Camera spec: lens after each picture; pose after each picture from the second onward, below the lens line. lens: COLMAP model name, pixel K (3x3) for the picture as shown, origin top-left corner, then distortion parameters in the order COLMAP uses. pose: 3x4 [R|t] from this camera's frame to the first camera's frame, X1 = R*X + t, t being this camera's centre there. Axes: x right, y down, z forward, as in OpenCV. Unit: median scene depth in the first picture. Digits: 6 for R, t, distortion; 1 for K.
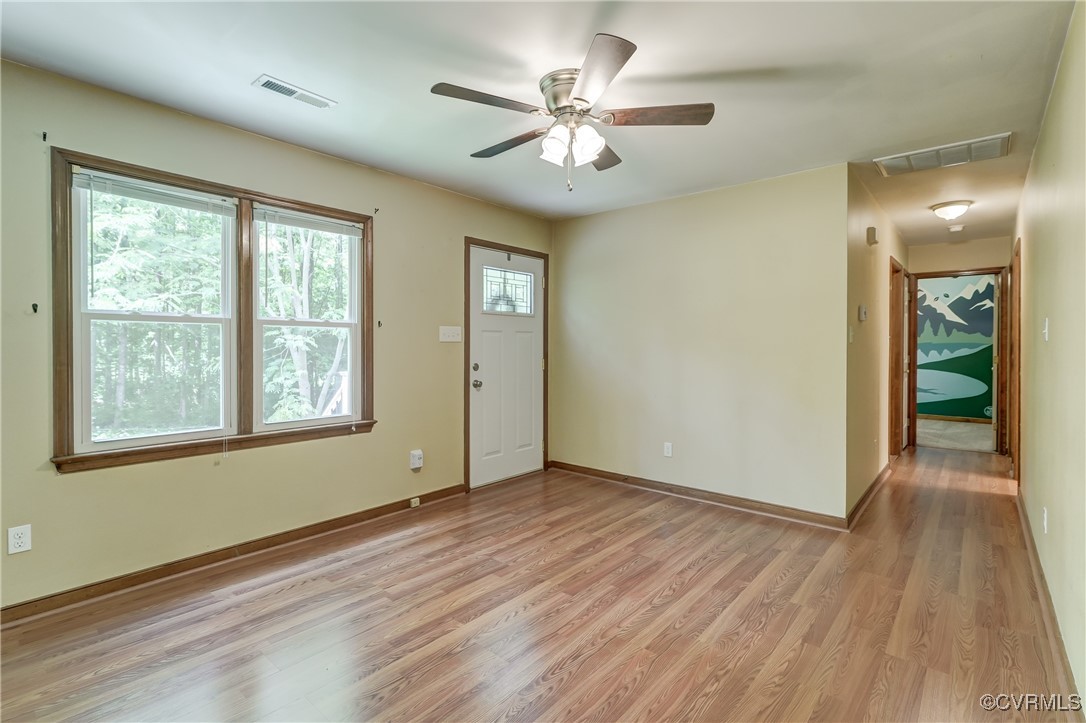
lens RADIAL K [[506.4, 0, 549.9], [0, 506.4, 357.7], [0, 0, 1]] dist [-0.001450, 0.000293]
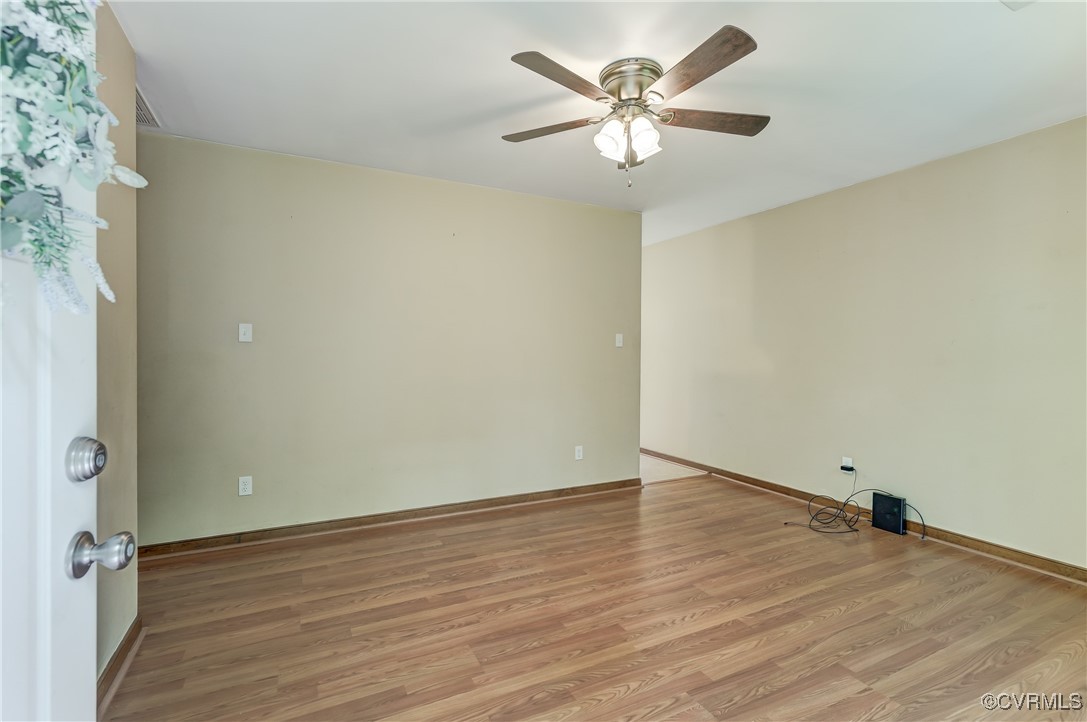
lens RADIAL K [[493.4, 0, 540.5], [0, 493.4, 351.2], [0, 0, 1]] dist [-0.000644, 0.000174]
pose [[-0.918891, -0.008834, 0.394412, -0.135676], [0.001119, 0.999687, 0.024998, -0.032636], [-0.394509, 0.023412, -0.918594, 1.450863]]
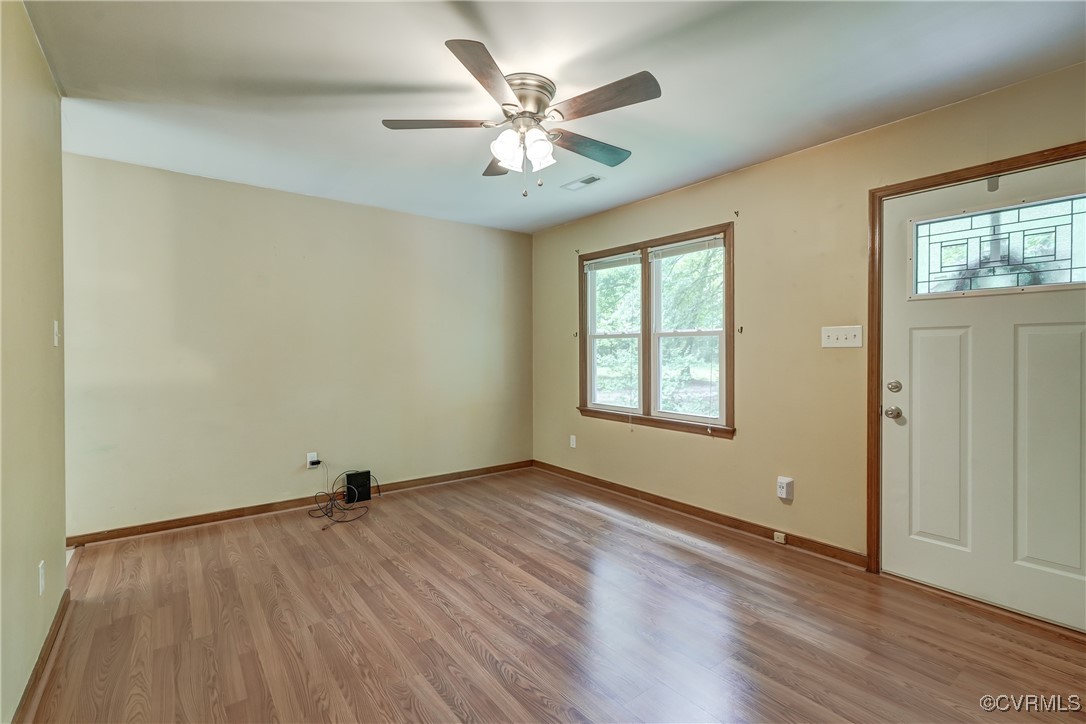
lens RADIAL K [[506.4, 0, 549.9], [0, 506.4, 358.2], [0, 0, 1]] dist [-0.001450, 0.000293]
pose [[-0.210770, 0.011131, -0.977472, 0.751986], [-0.024761, 0.999554, 0.016721, -0.021436], [0.977222, 0.027728, -0.210400, 0.936798]]
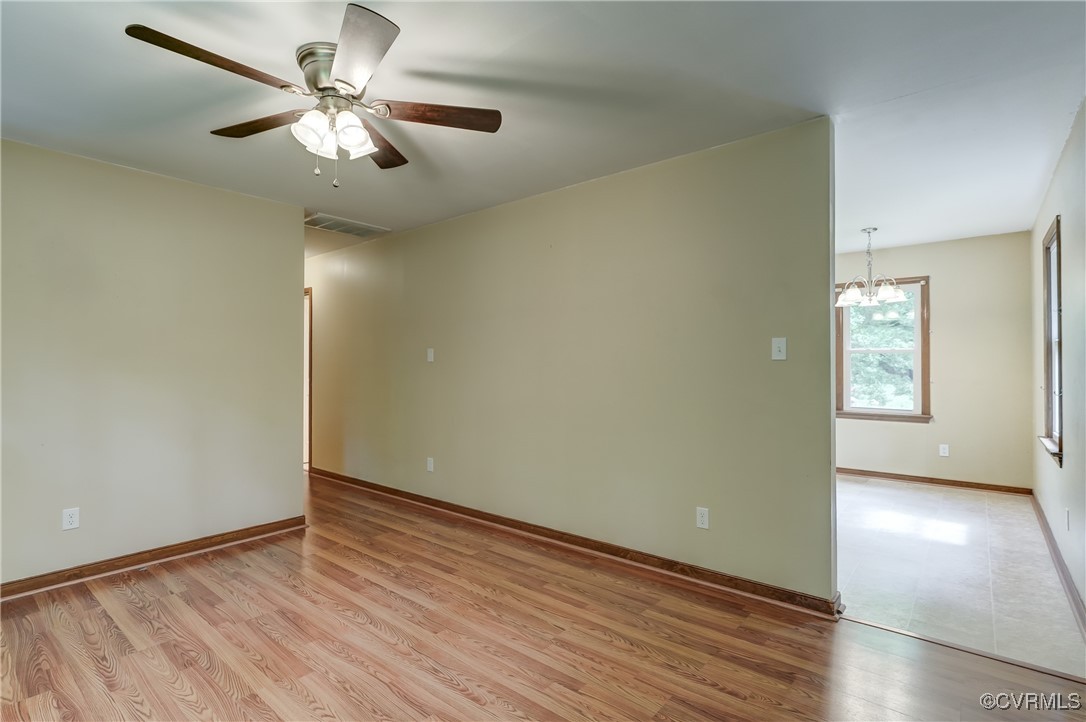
lens RADIAL K [[515.6, 0, 553.4], [0, 515.6, 374.3], [0, 0, 1]] dist [-0.002019, -0.000273]
pose [[-0.020817, -0.023361, 0.999510, -0.603764], [0.027904, 0.999324, 0.023937, -0.009037], [-0.999394, 0.028389, -0.020151, 0.485154]]
